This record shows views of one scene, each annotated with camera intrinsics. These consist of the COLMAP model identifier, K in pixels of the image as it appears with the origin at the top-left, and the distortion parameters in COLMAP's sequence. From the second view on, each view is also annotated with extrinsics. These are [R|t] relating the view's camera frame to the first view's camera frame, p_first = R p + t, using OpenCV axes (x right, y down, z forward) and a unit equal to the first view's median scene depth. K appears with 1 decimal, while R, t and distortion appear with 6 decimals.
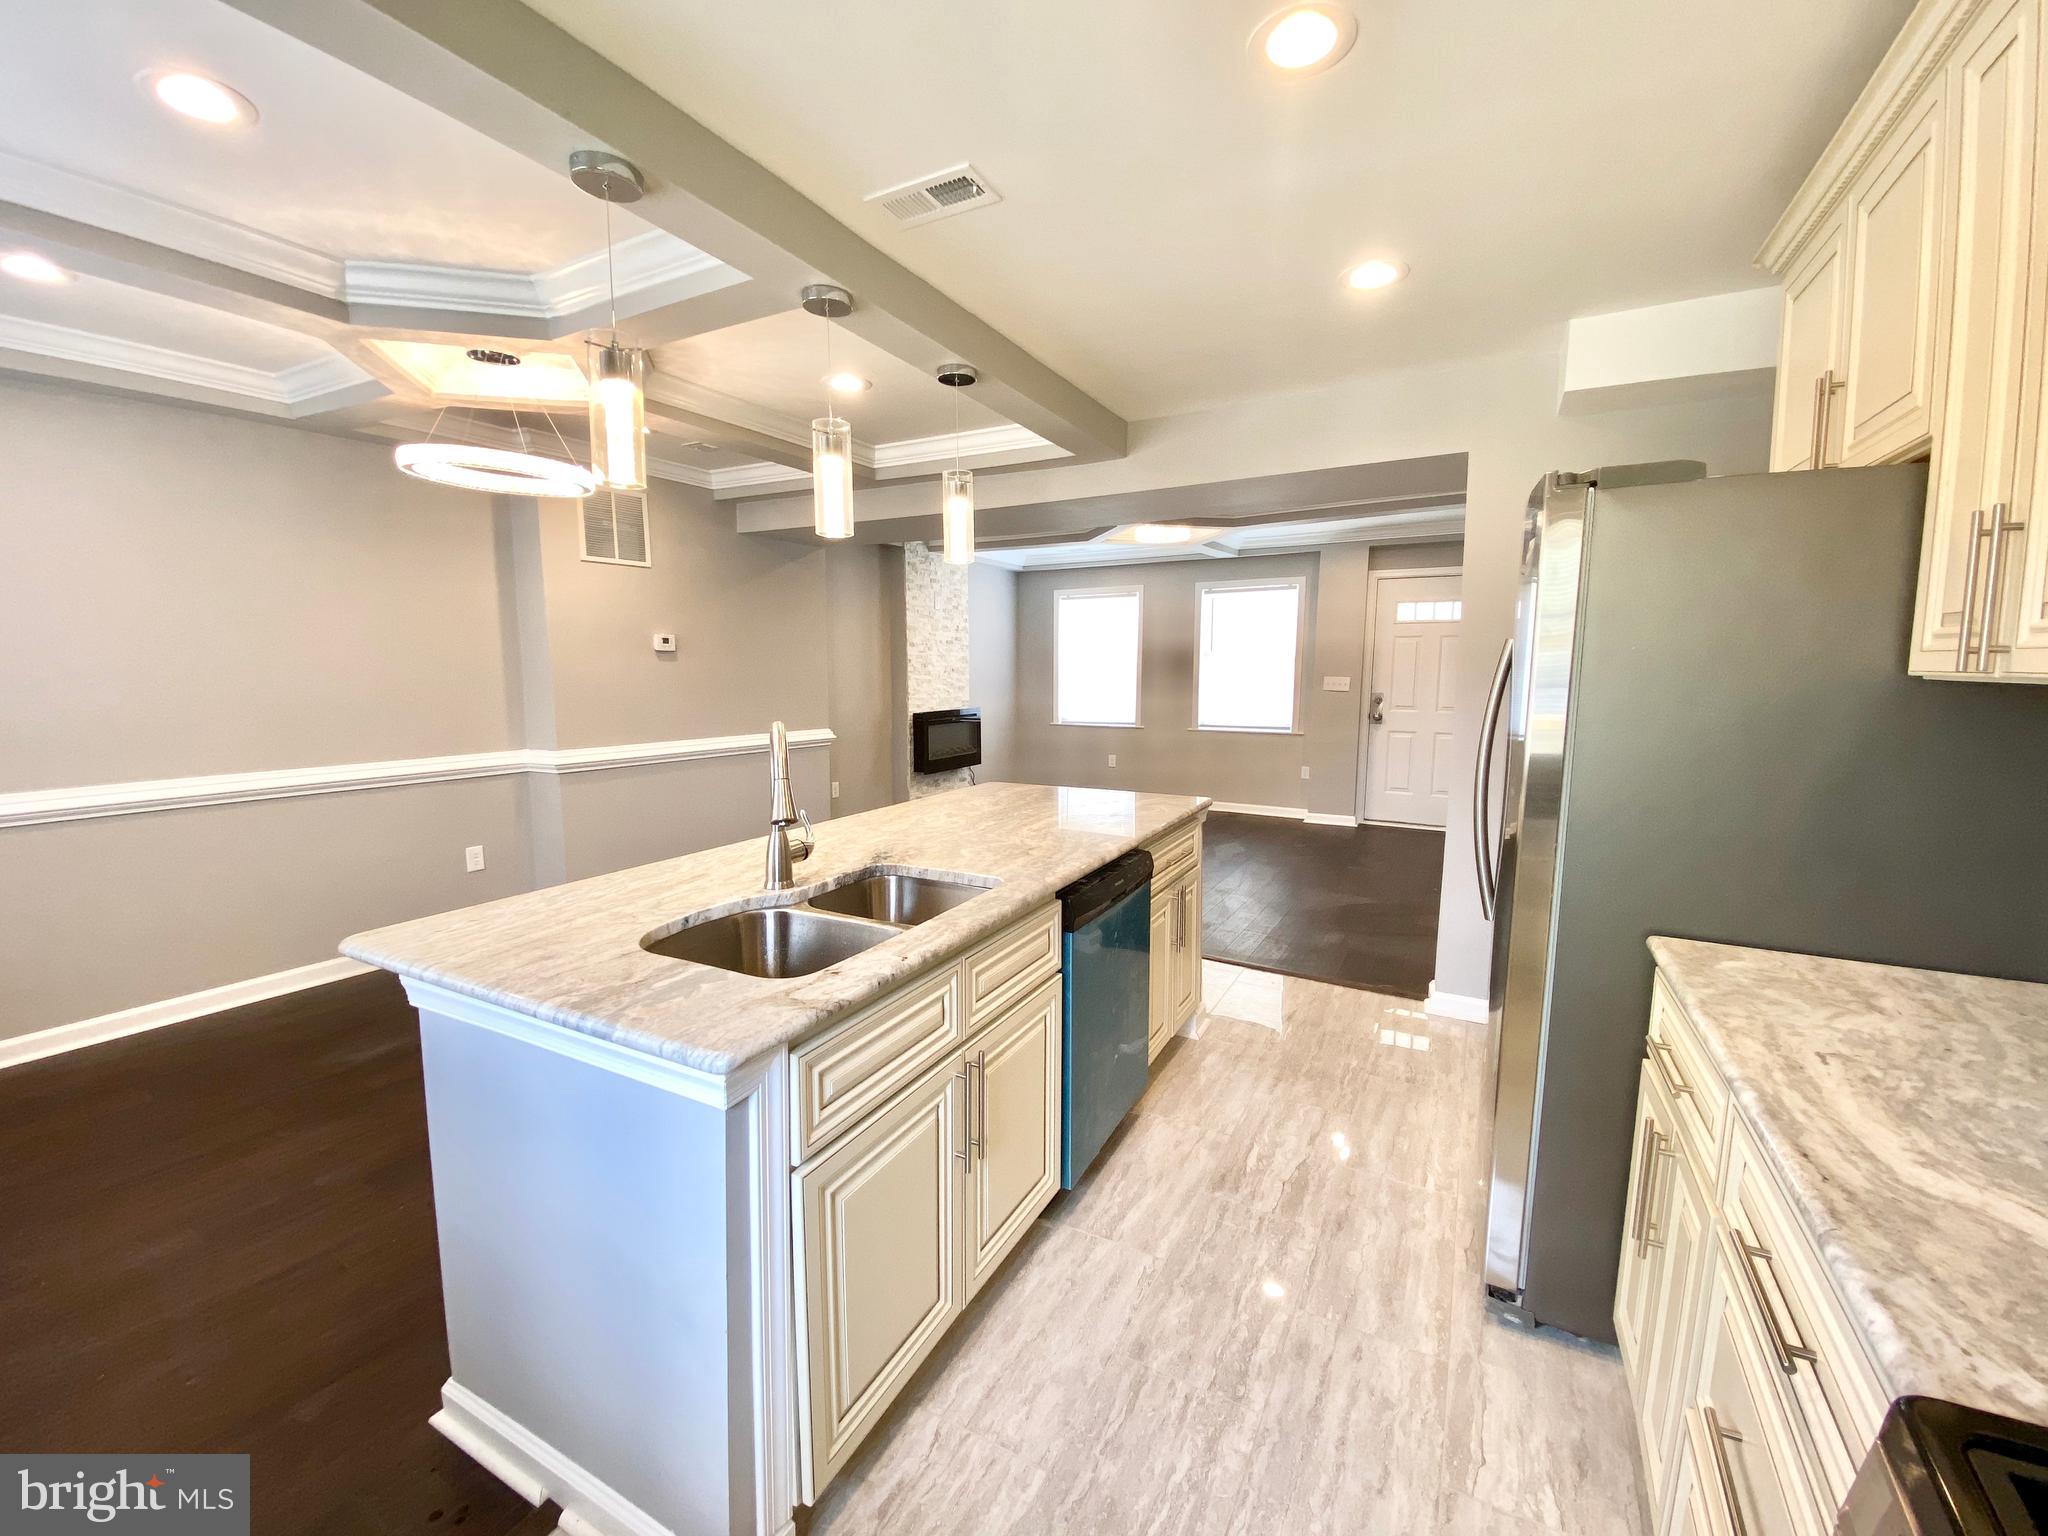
lens RADIAL K [[820.0, 0, 1020.8], [0, 820.0, 761.4], [0, 0, 1]] dist [0.009247, -0.014978]
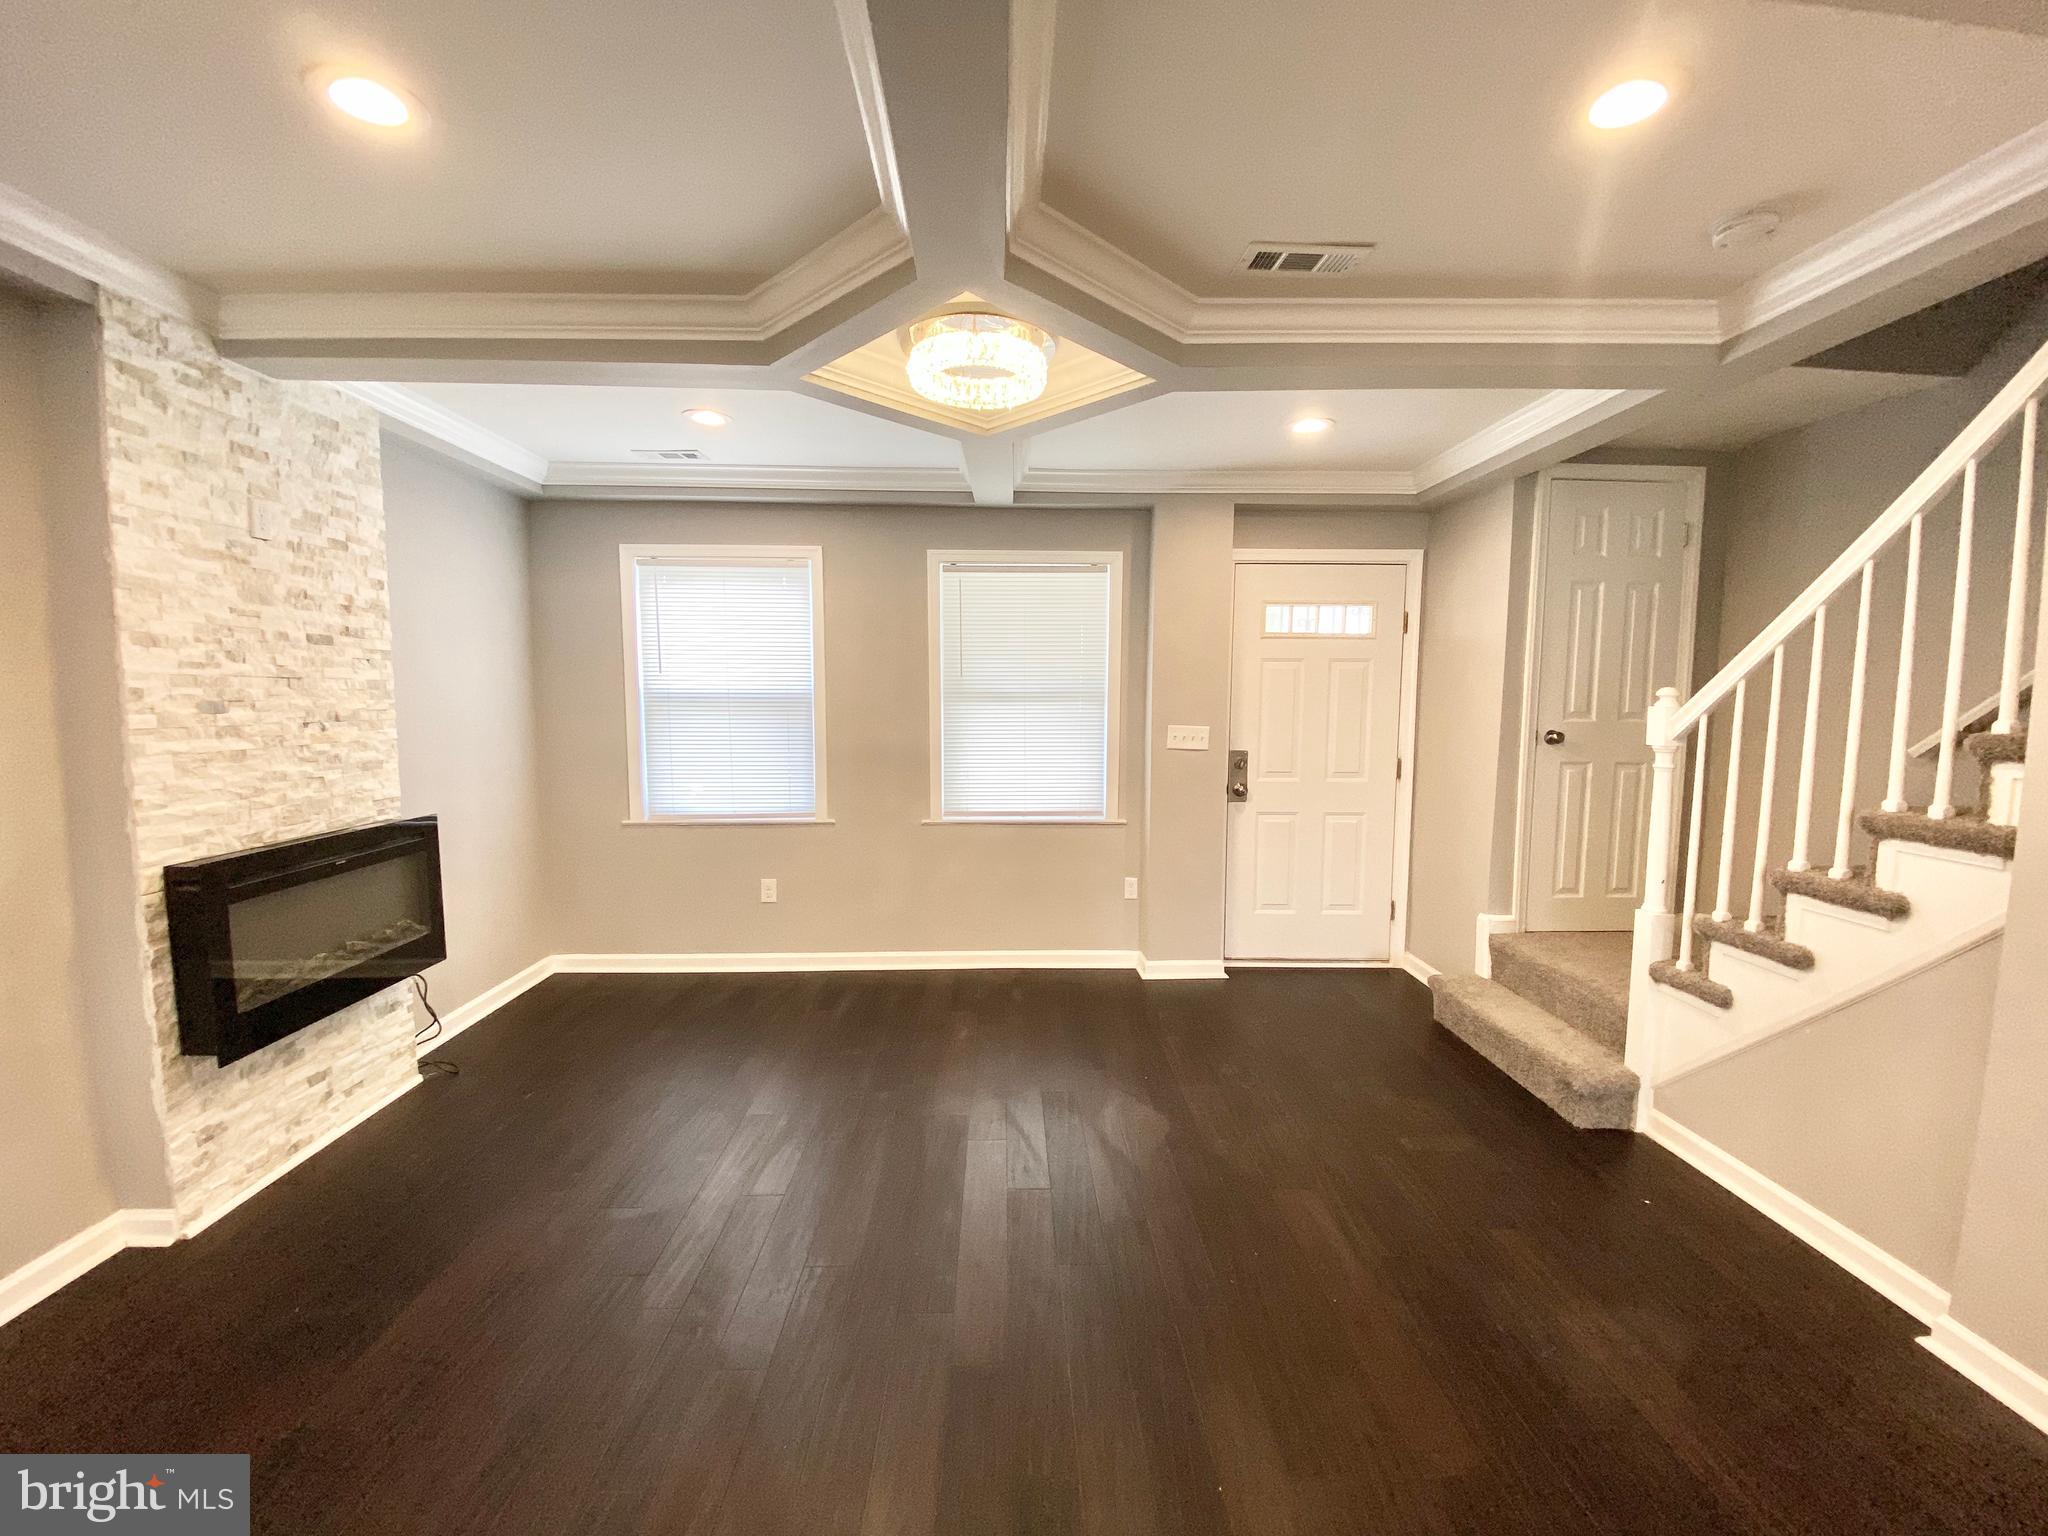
lens RADIAL K [[820.0, 0, 1035.8], [0, 820.0, 763.6], [0, 0, 1]] dist [0.009247, -0.014978]
pose [[0.848805, -0.039964, 0.527194, -0.016634], [0.055426, 0.998371, -0.013557, -0.087565], [-0.525793, 0.040728, 0.849637, 0.671681]]
